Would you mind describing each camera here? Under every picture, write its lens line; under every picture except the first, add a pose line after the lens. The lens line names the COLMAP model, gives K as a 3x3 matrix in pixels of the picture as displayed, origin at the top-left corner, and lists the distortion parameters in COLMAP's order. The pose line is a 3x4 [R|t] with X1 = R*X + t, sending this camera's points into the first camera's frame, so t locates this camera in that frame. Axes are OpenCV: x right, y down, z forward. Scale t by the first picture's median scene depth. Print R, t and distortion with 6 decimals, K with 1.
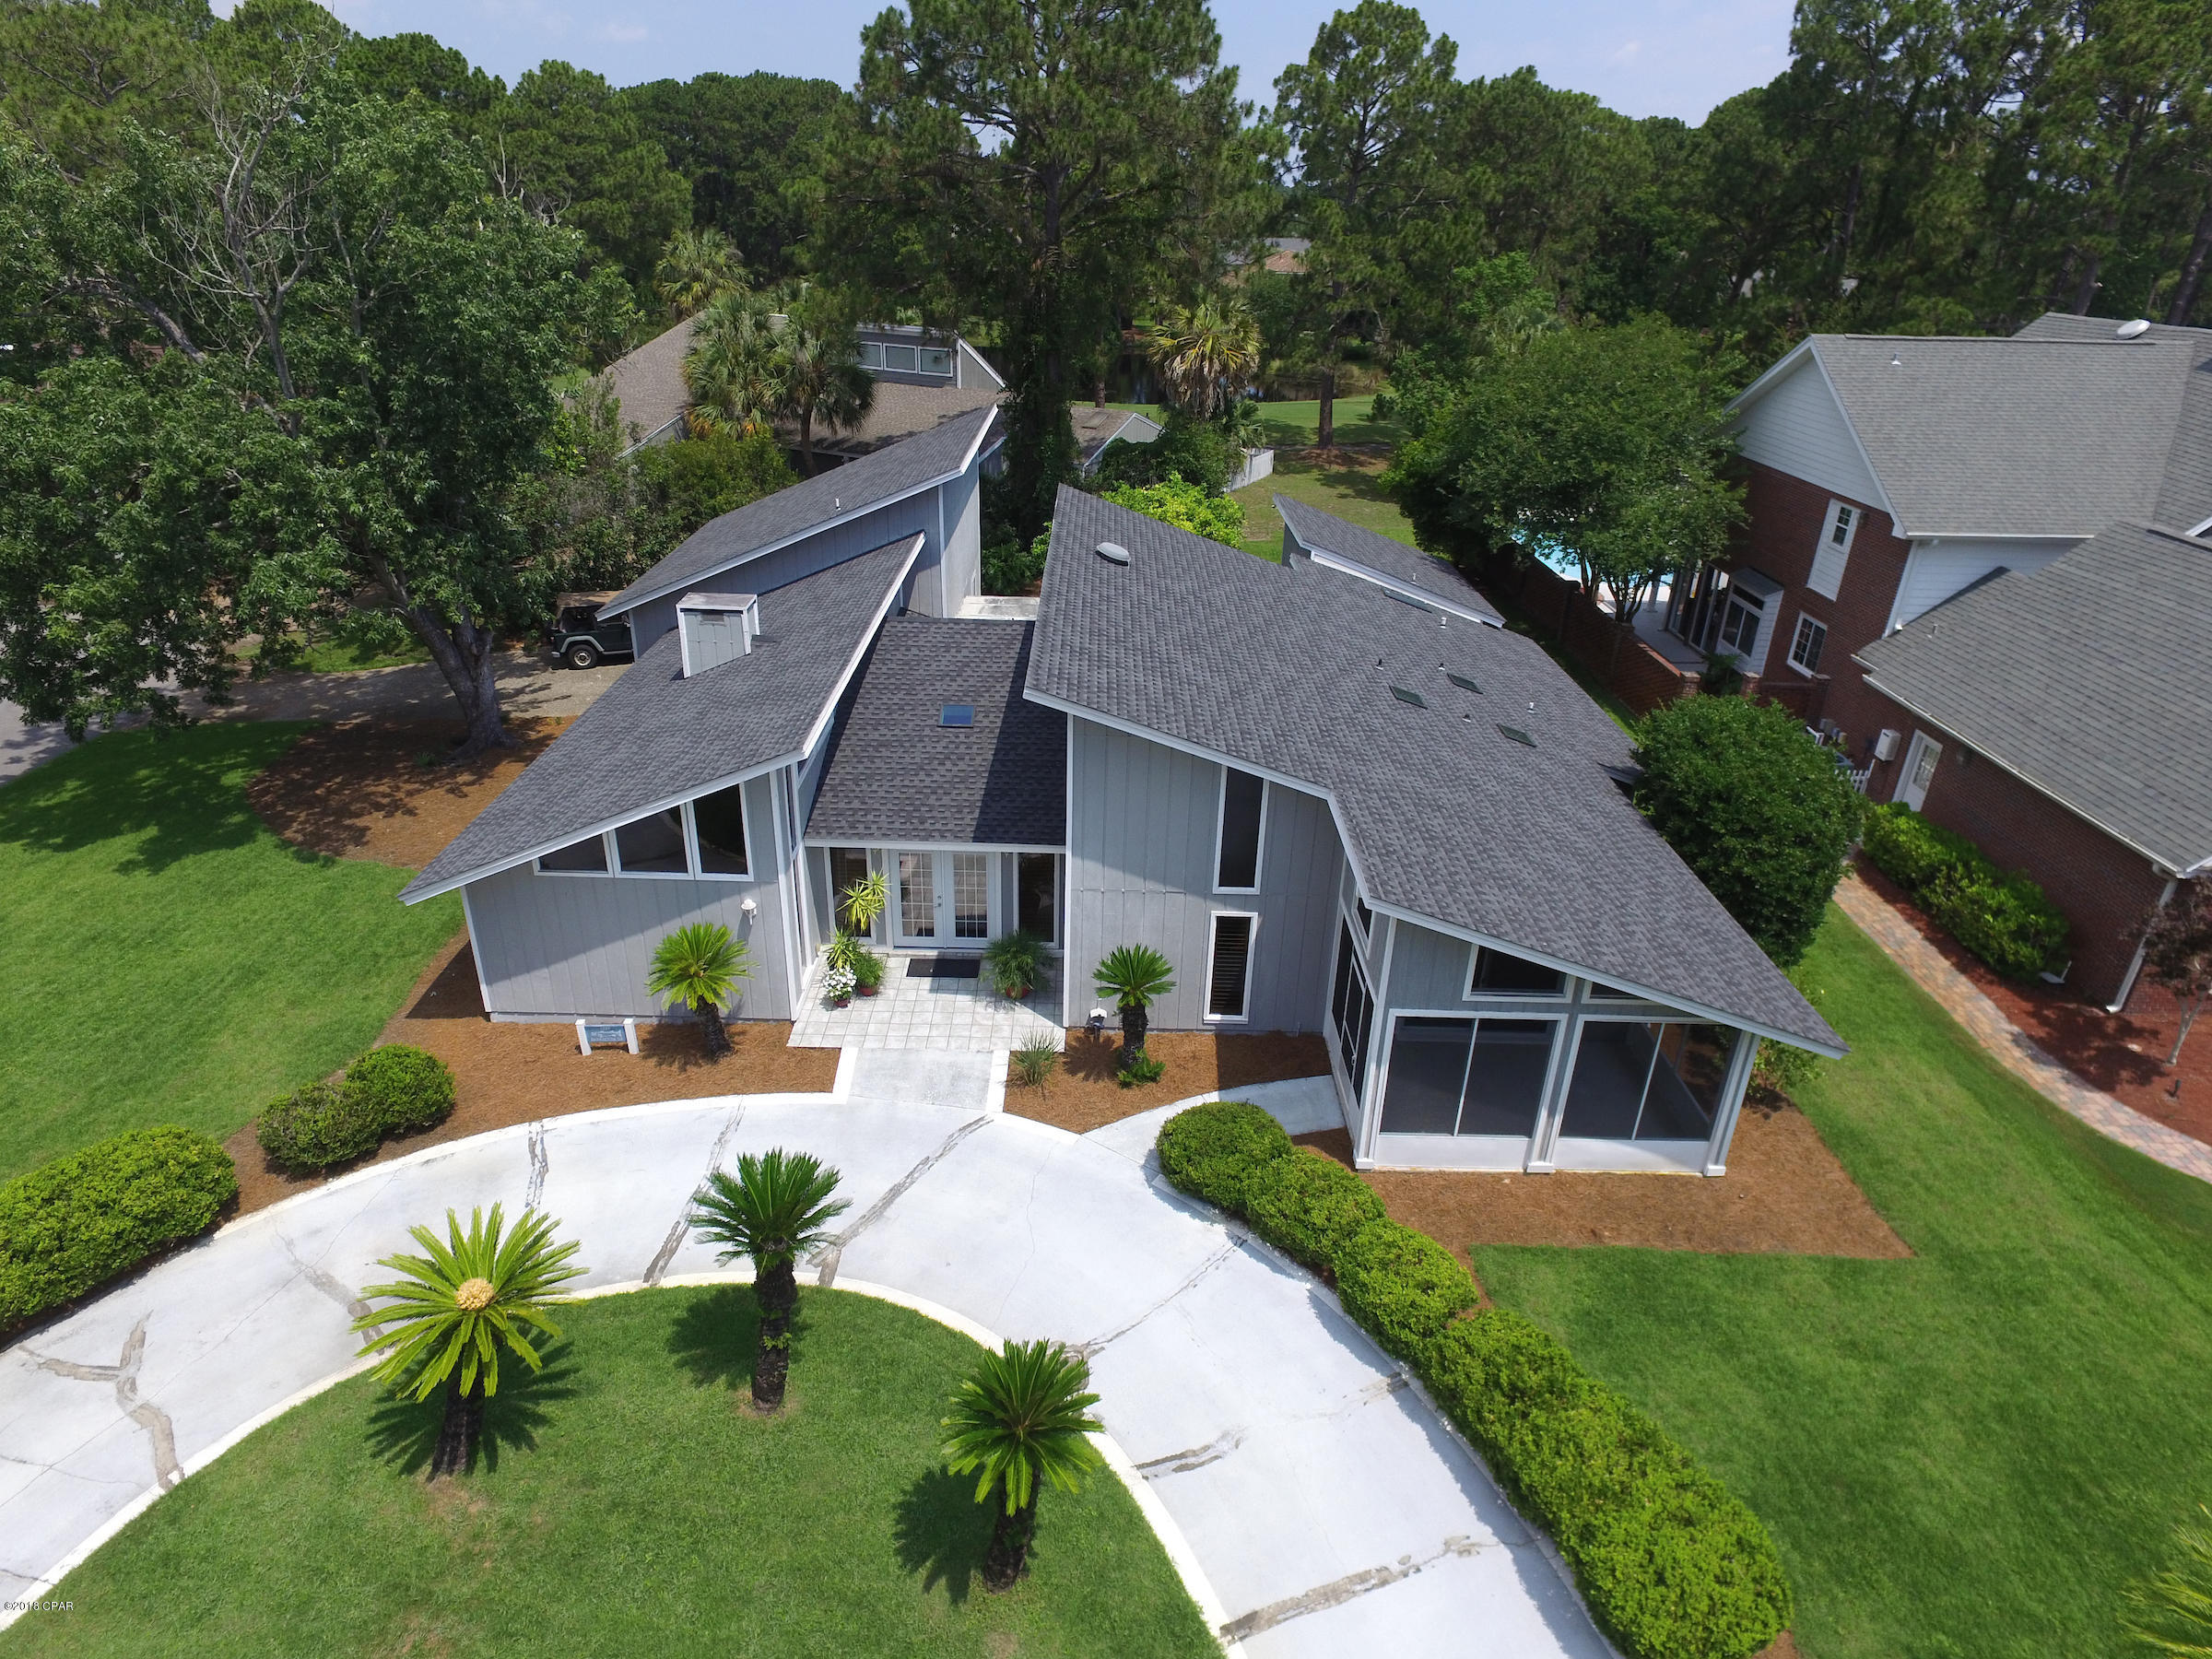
lens RADIAL K [[1275.5, 0, 1103.1], [0, 1275.5, 818.6], [0, 0, 1]] dist [-0.010325, 0.016447]
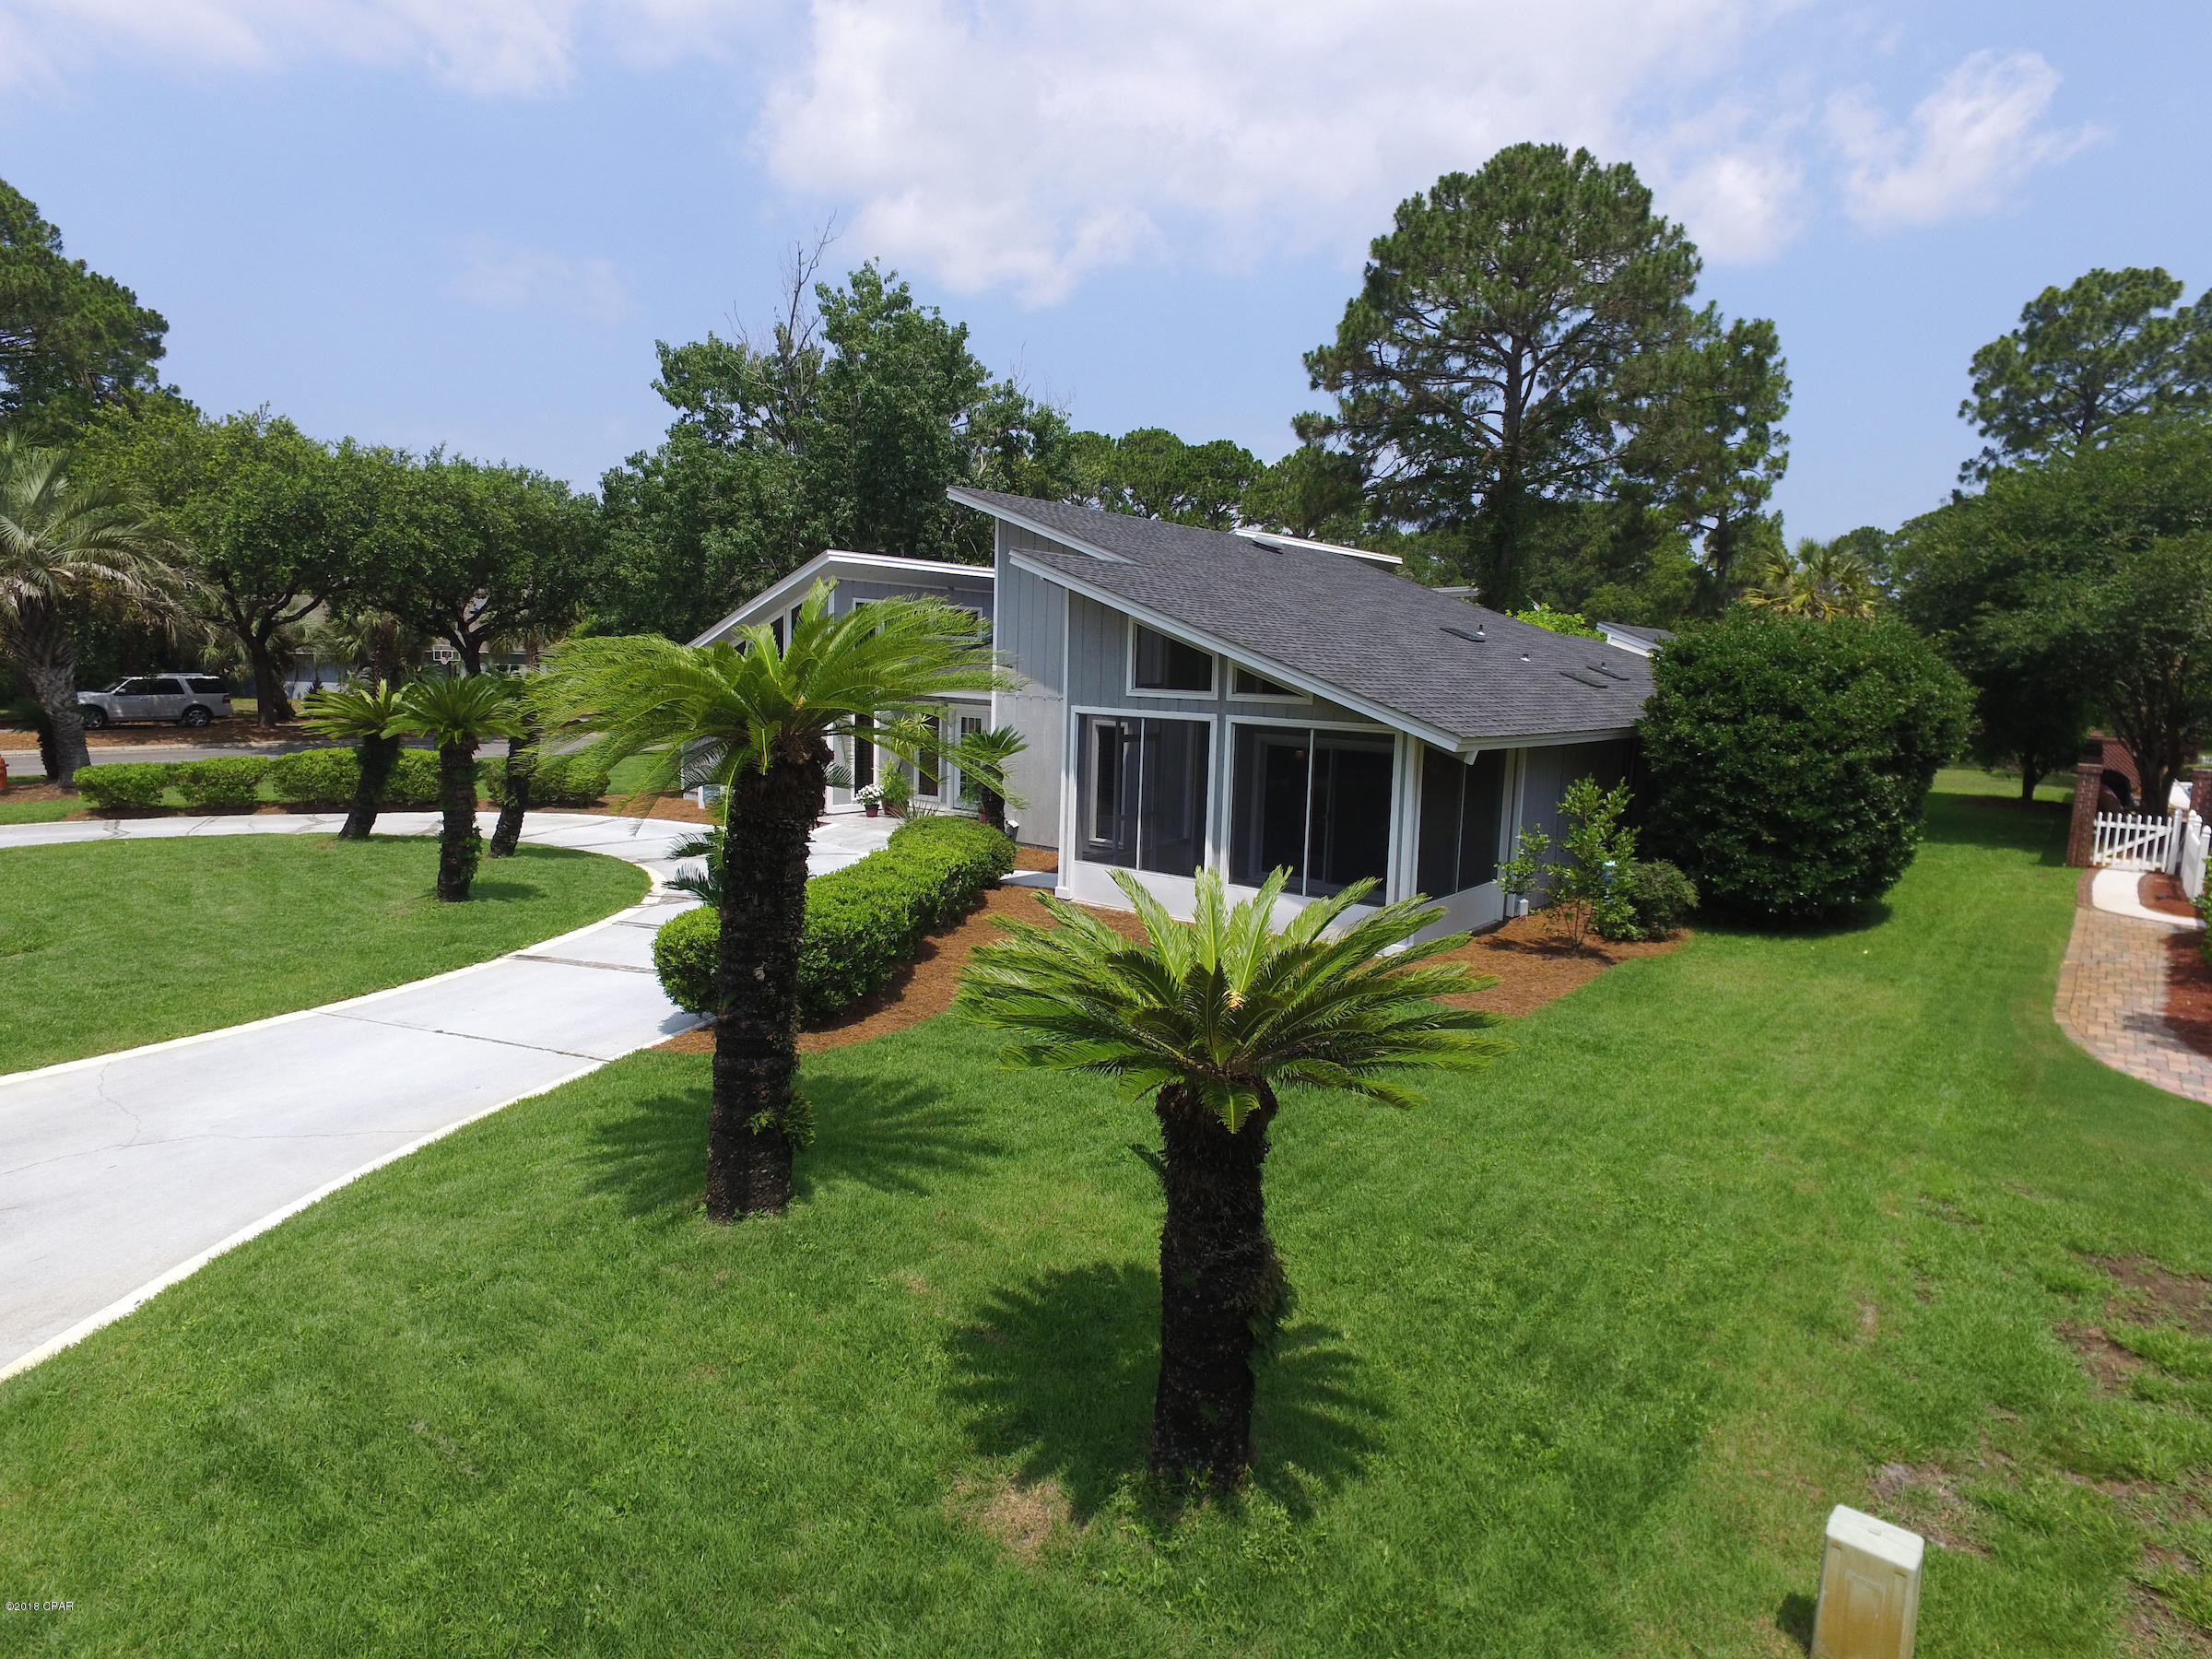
lens RADIAL K [[1275.5, 0, 1097.5], [0, 1275.5, 818.3], [0, 0, 1]] dist [-0.010325, 0.016447]
pose [[0.788063, 0.076568, -0.610814, 0.757777], [-0.277209, 0.930078, -0.241062, 0.411579], [0.549647, 0.359295, 0.754185, 0.234473]]
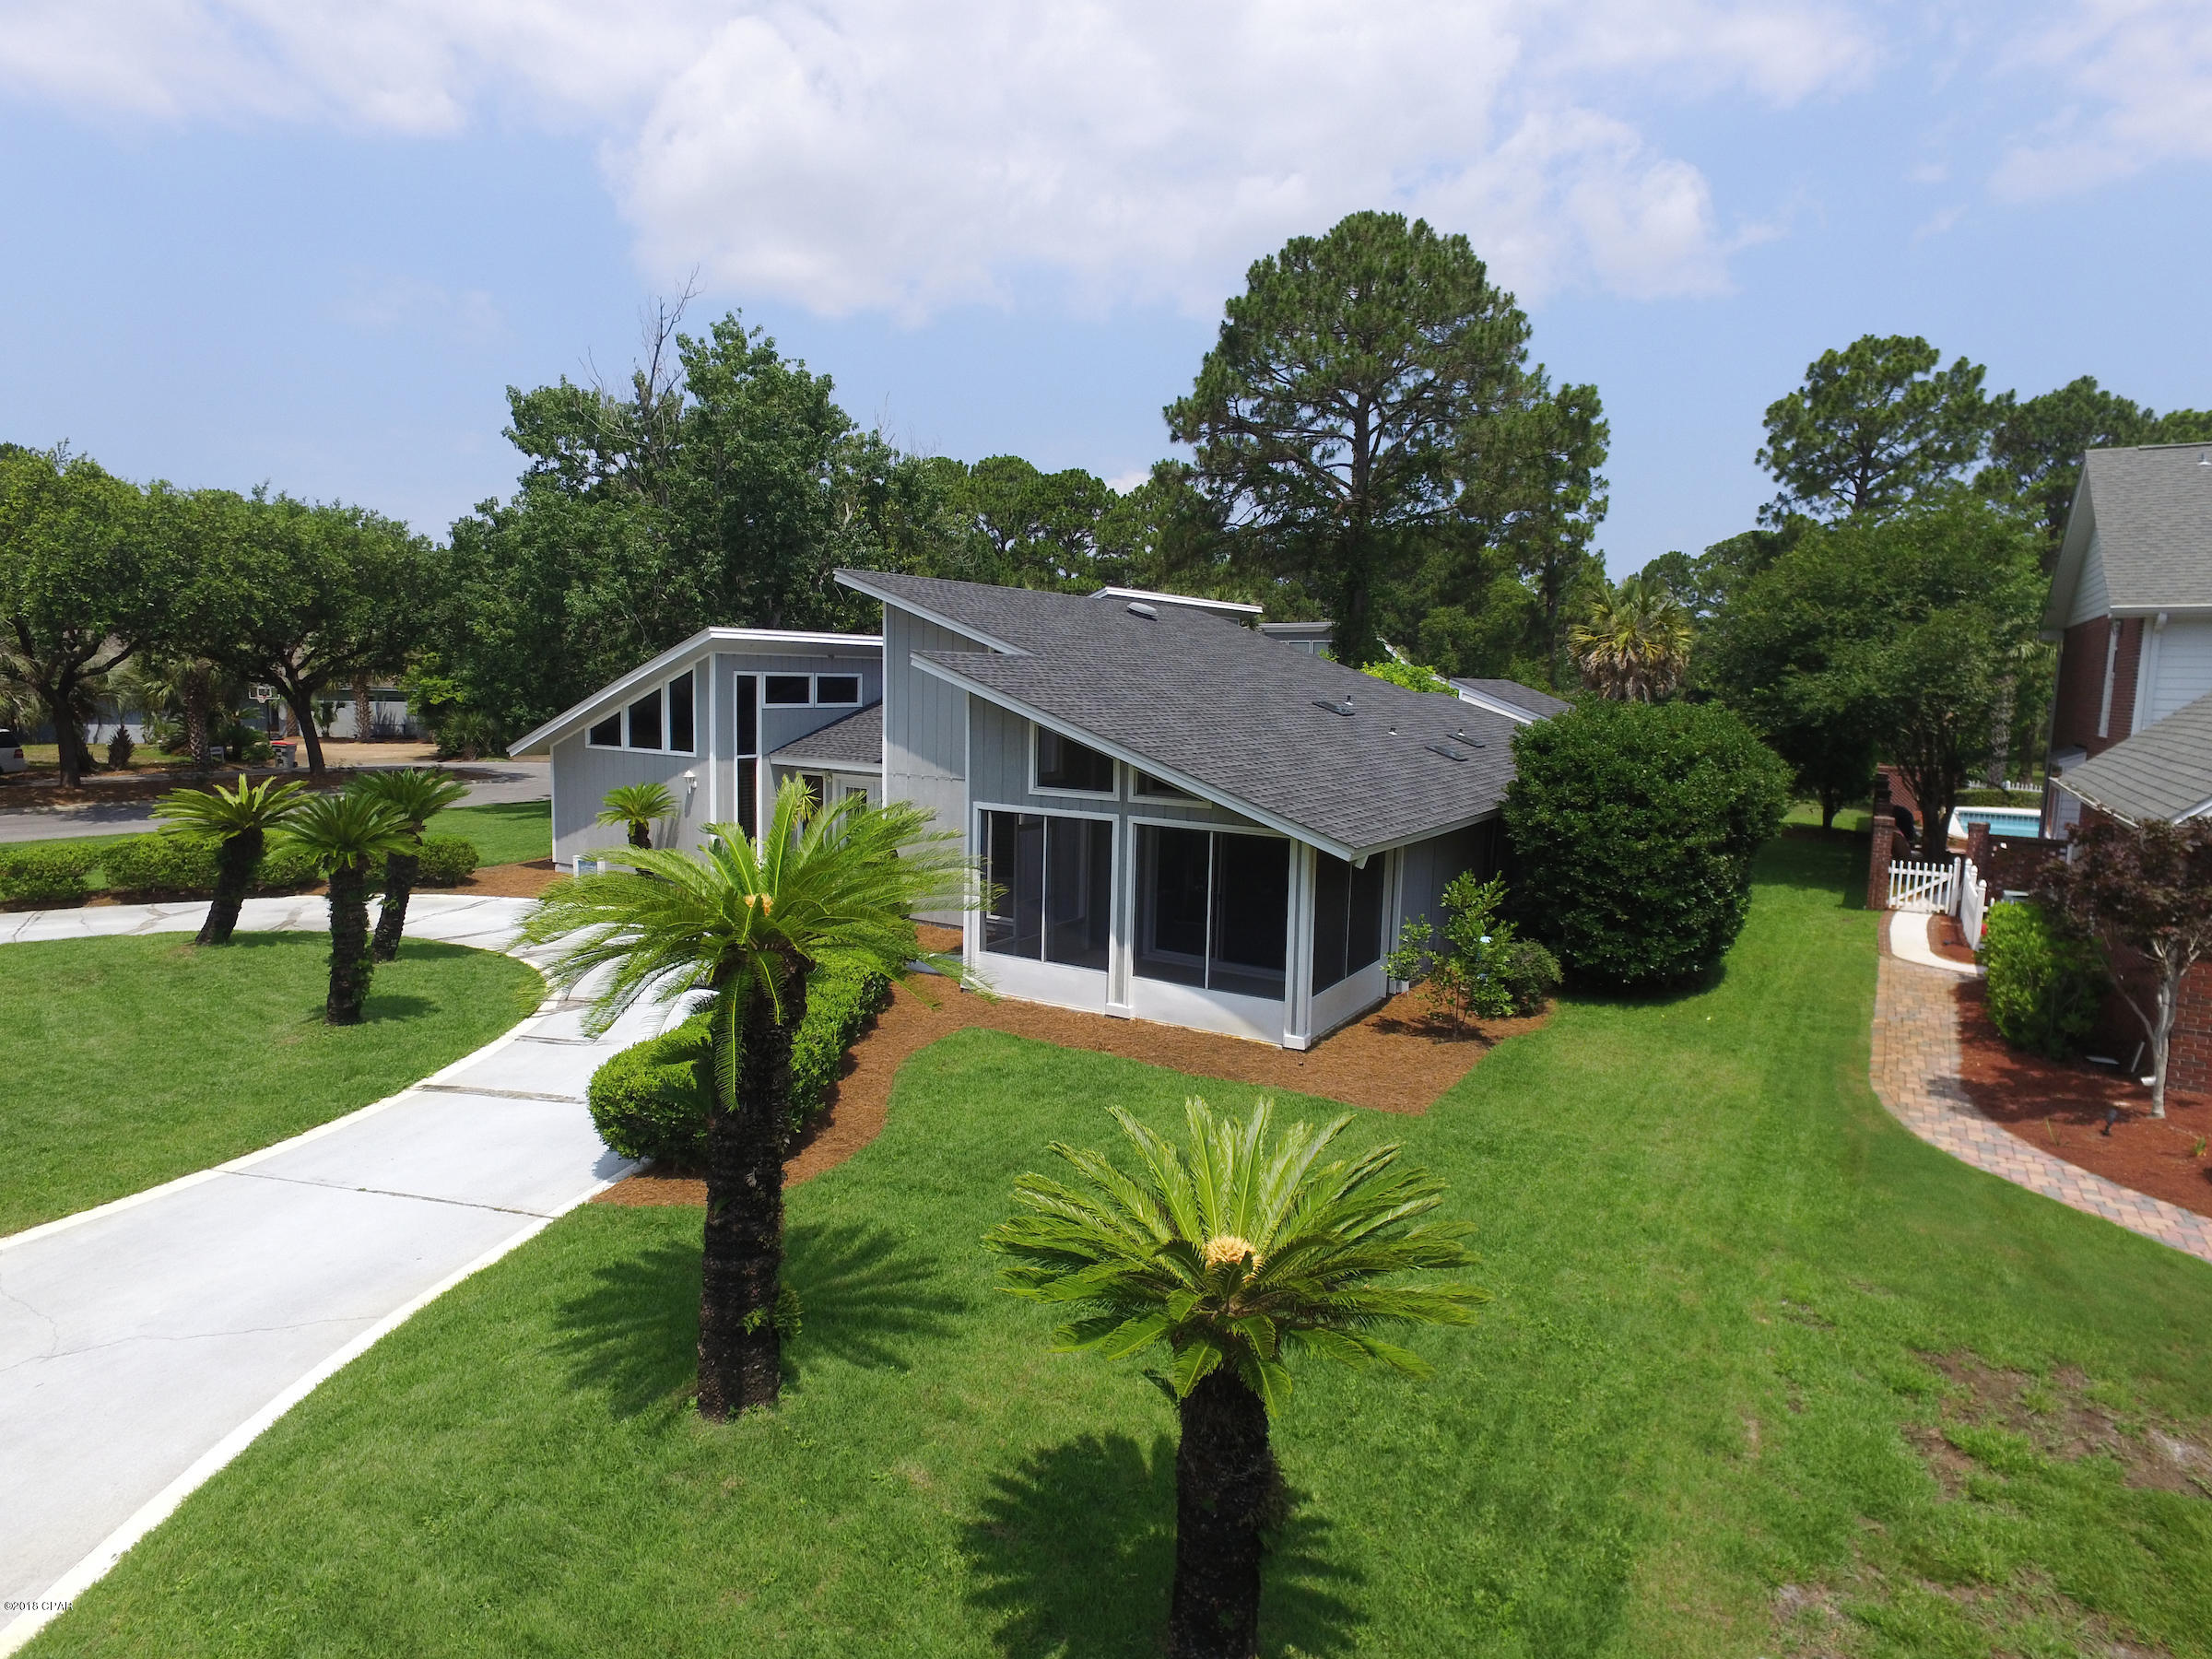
lens RADIAL K [[1275.5, 0, 1098.1], [0, 1275.5, 818.9], [0, 0, 1]] dist [-0.010325, 0.016447]
pose [[0.854915, 0.055000, -0.515844, 0.741236], [-0.227604, 0.933316, -0.277700, 0.373486], [0.466172, 0.354819, 0.810424, 0.174460]]
